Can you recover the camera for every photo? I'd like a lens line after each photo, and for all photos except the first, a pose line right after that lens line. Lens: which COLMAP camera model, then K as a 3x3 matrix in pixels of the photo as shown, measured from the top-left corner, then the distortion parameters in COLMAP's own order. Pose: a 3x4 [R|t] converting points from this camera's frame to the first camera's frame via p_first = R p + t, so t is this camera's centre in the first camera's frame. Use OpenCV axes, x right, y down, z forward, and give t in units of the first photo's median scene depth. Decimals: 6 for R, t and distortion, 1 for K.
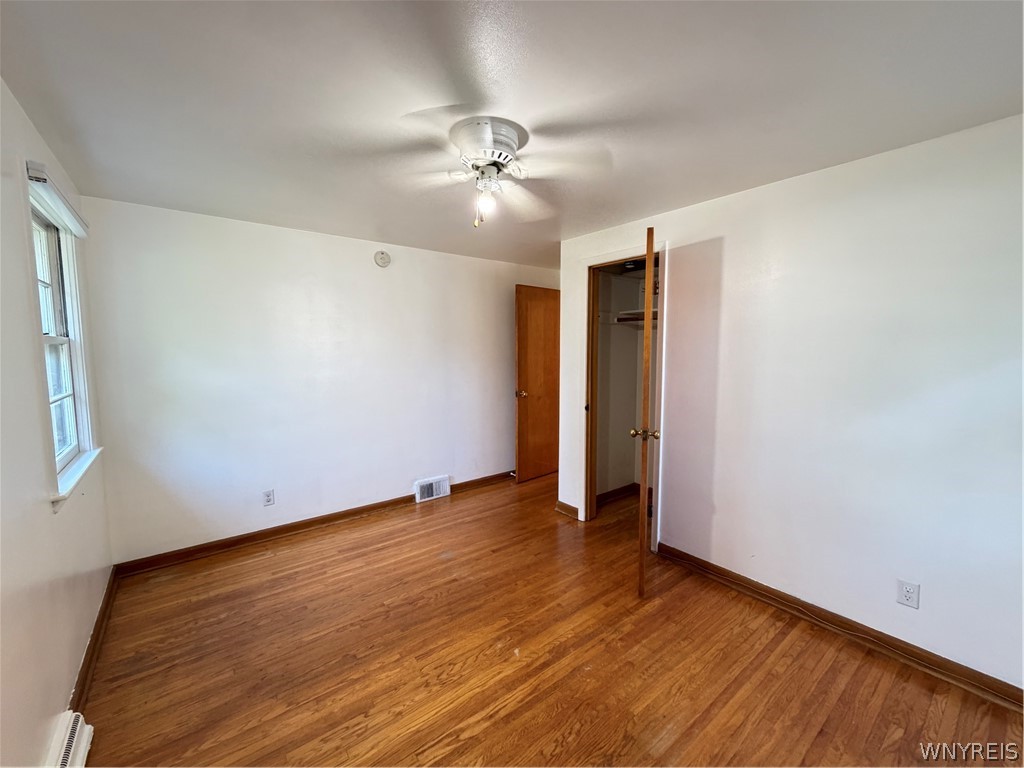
lens RADIAL K [[414.0, 0, 510.9], [0, 414.0, 383.0], [0, 0, 1]] dist [0.004191, 0.000178]
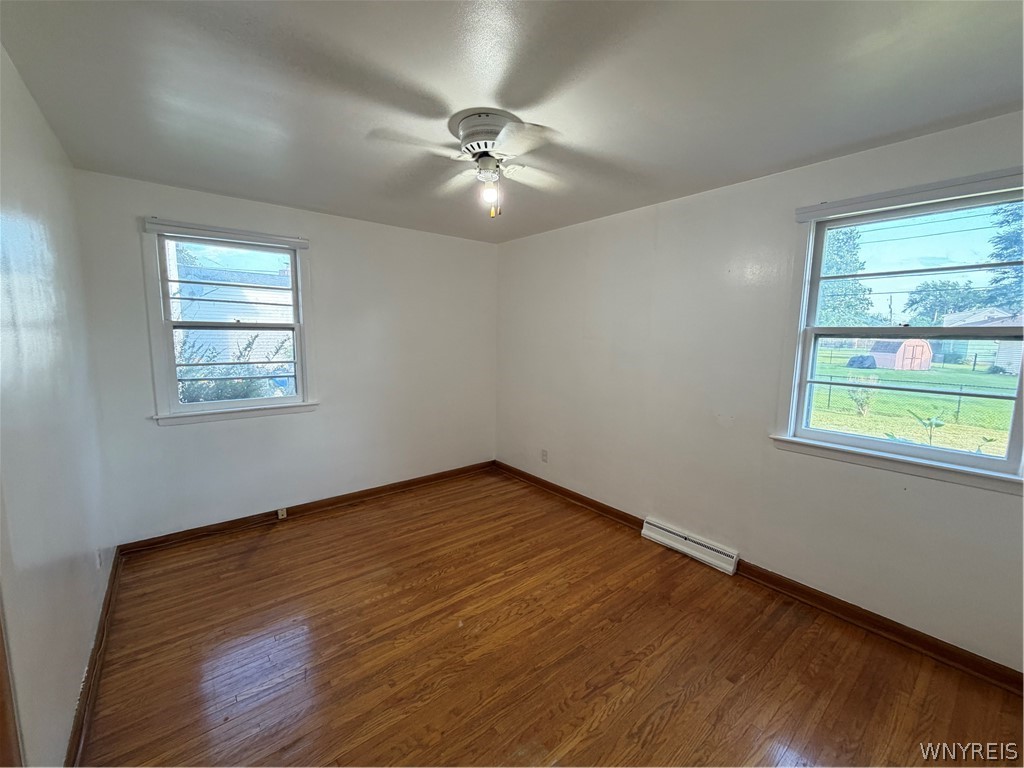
lens RADIAL K [[414.0, 0, 511.9], [0, 414.0, 384.2], [0, 0, 1]] dist [0.004191, 0.000178]
pose [[-0.999741, -0.008366, -0.021178, -0.093001], [-0.012581, 0.978156, 0.207491, -0.171075], [0.018979, 0.207704, -0.978008, 1.988820]]
